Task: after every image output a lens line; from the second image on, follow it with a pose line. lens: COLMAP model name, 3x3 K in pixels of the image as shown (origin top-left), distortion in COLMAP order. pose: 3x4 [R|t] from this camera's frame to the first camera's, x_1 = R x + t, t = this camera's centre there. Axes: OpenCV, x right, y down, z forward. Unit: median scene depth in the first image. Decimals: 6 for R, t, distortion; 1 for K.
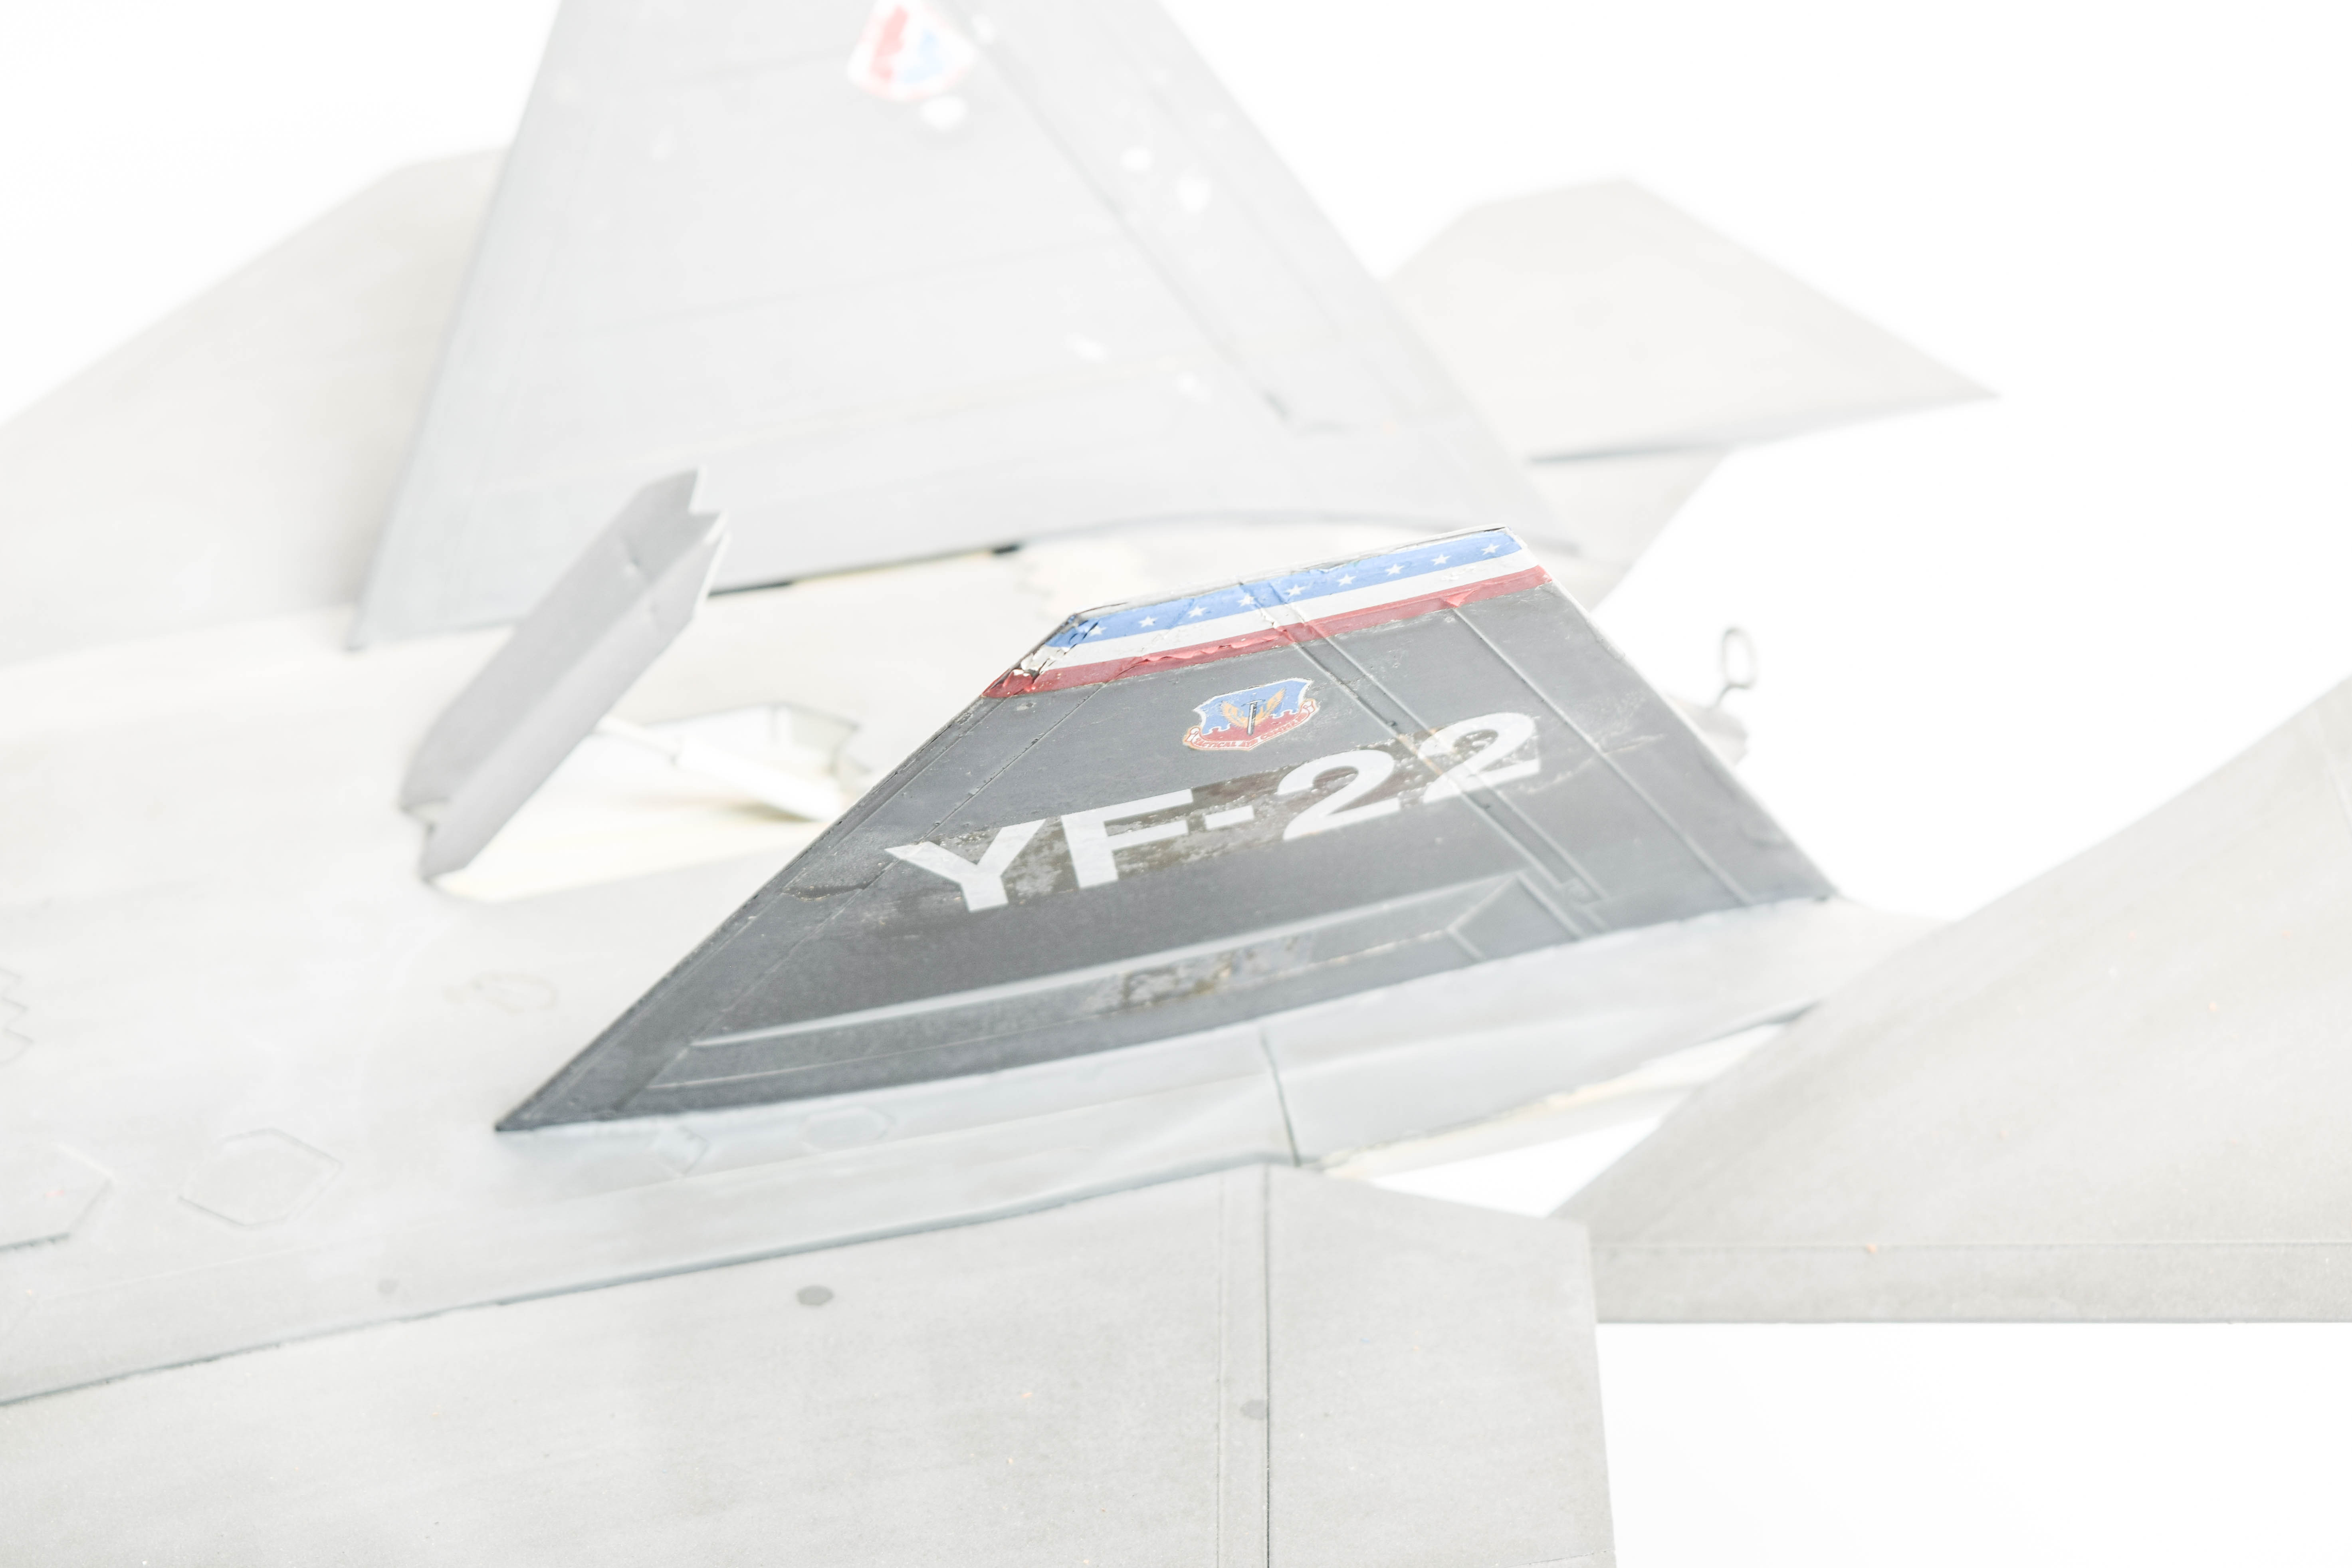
lens RADIAL K [[5245.8, 0, 1172.3], [0, 5245.8, 787.4], [0, 0, 1]] dist [-0.081390, 0.000000]
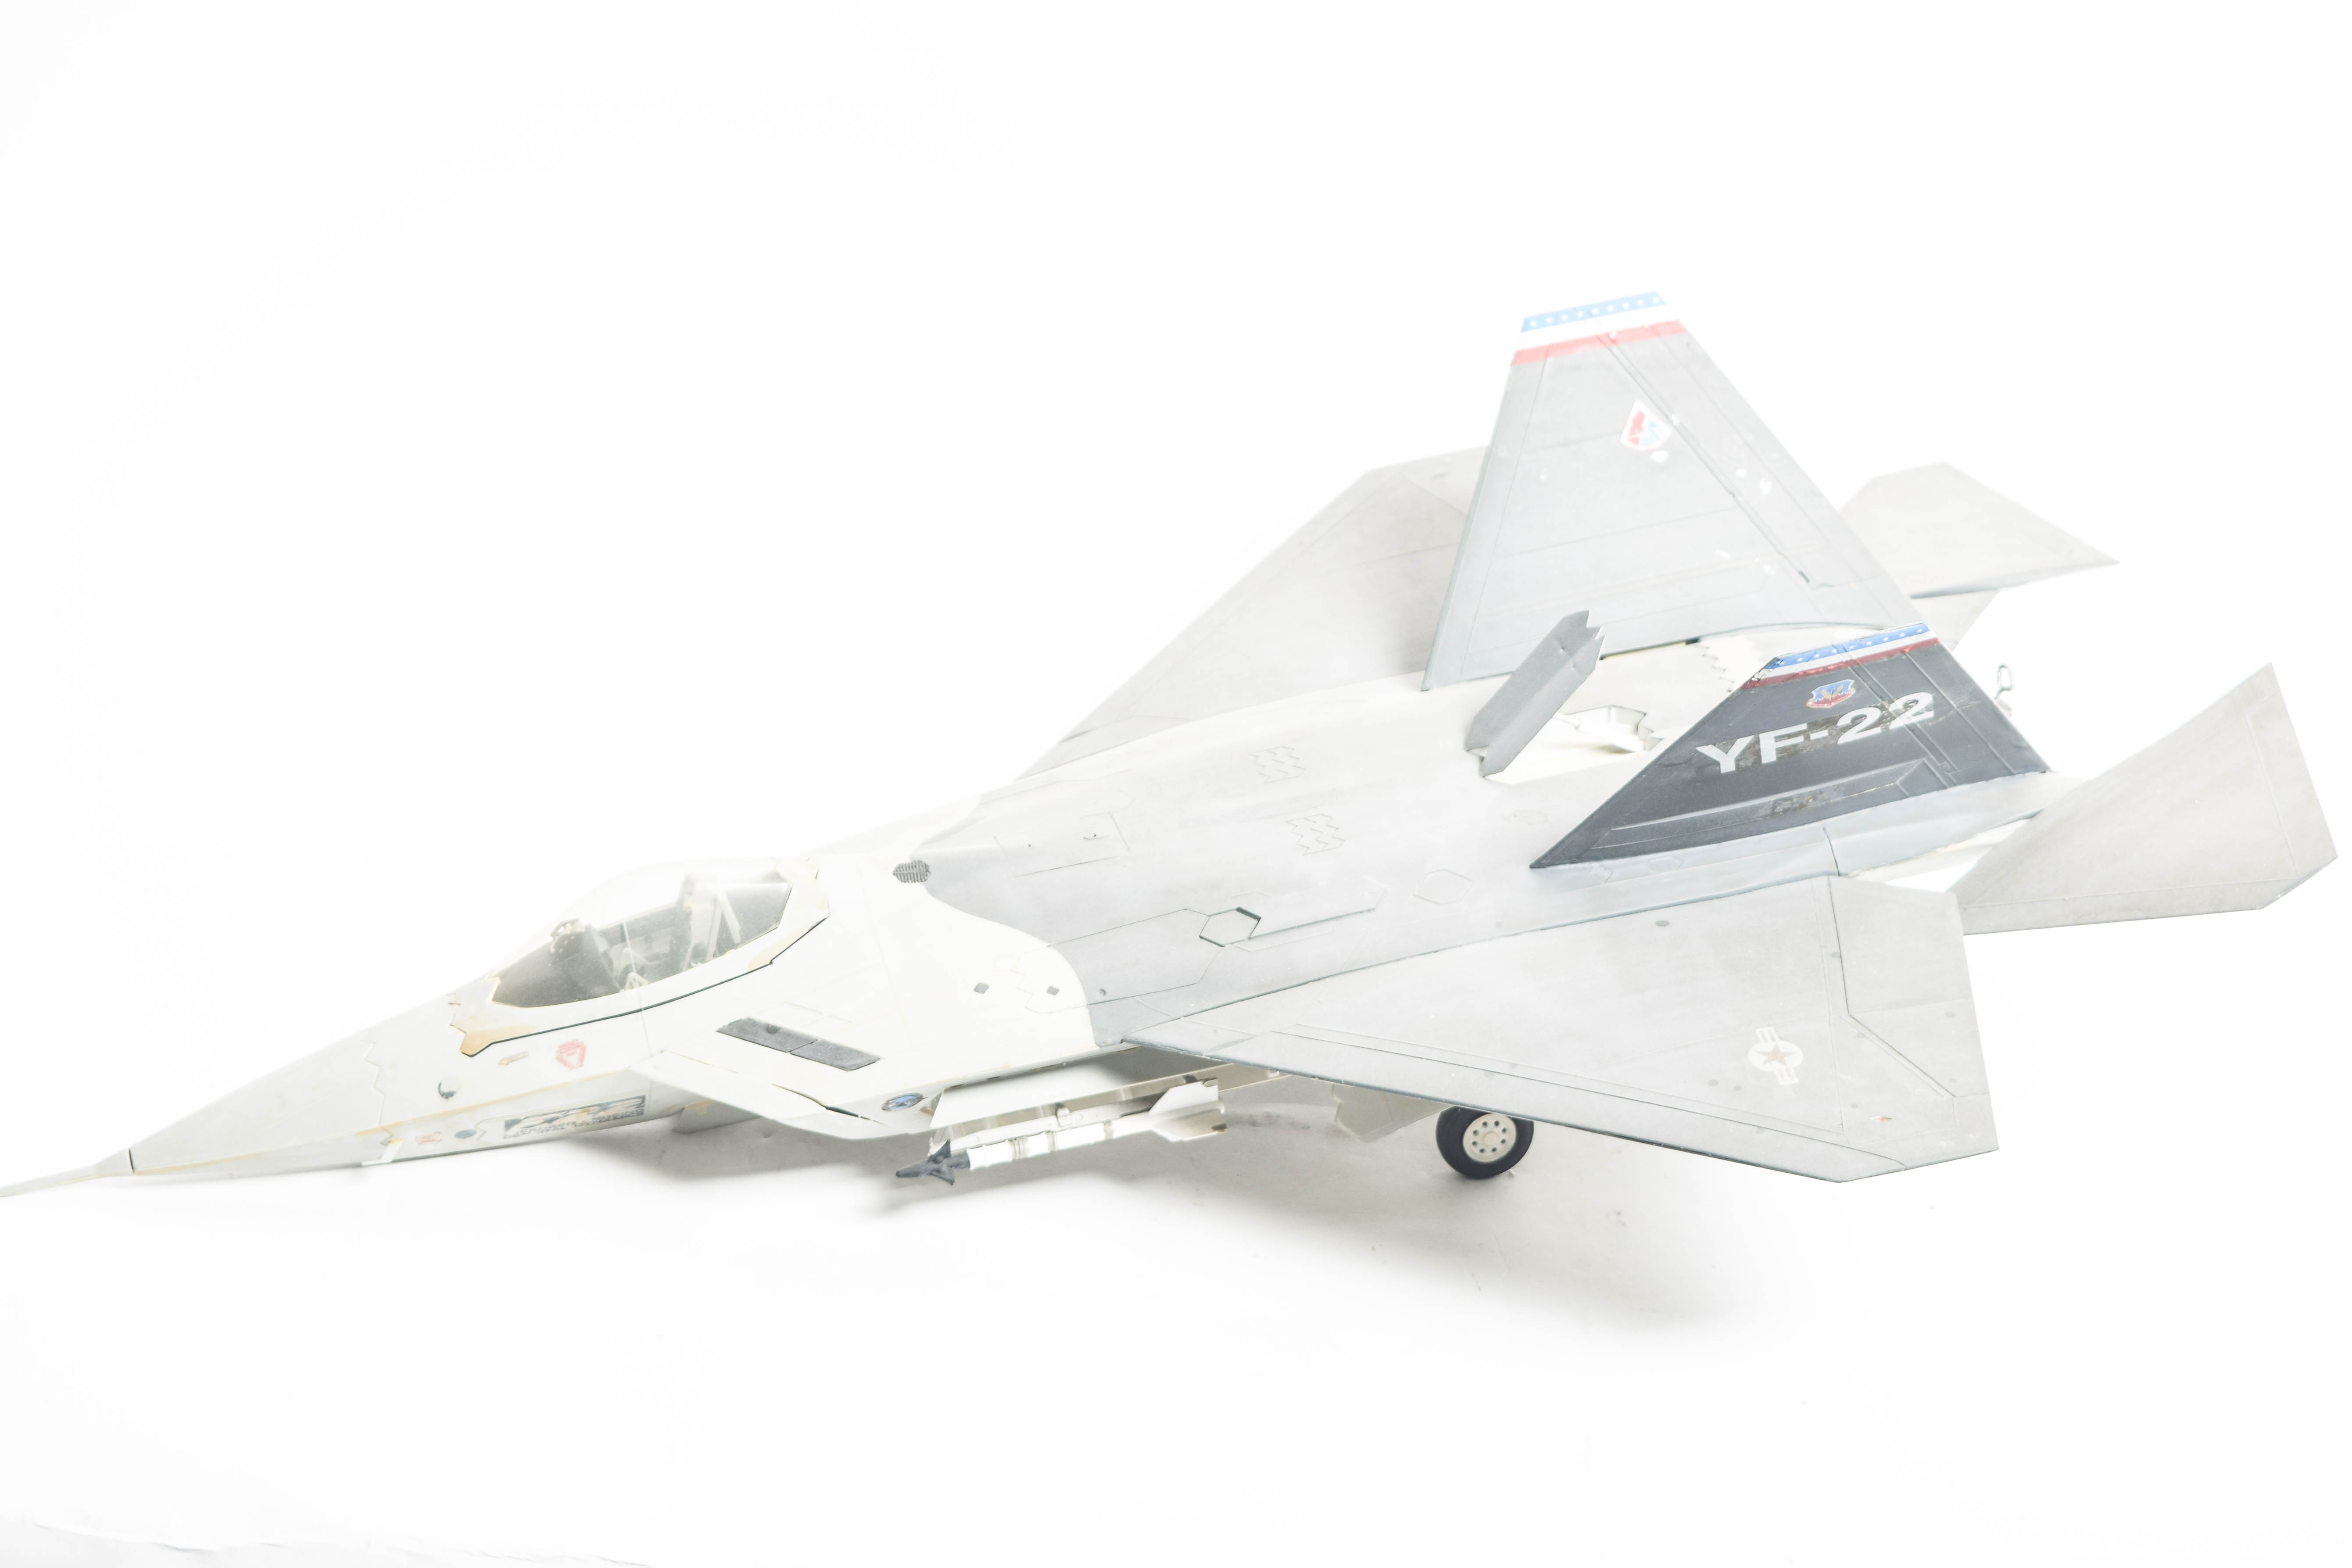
lens RADIAL K [[4995.5, 0, 1177.3], [0, 4995.5, 777.1], [0, 0, 1]] dist [-0.125819, 0.000000]
pose [[0.998316, -0.026178, -0.051773, -0.168763], [0.024828, 0.999339, -0.026549, 0.079026], [0.052434, 0.025219, 0.998306, -1.419458]]
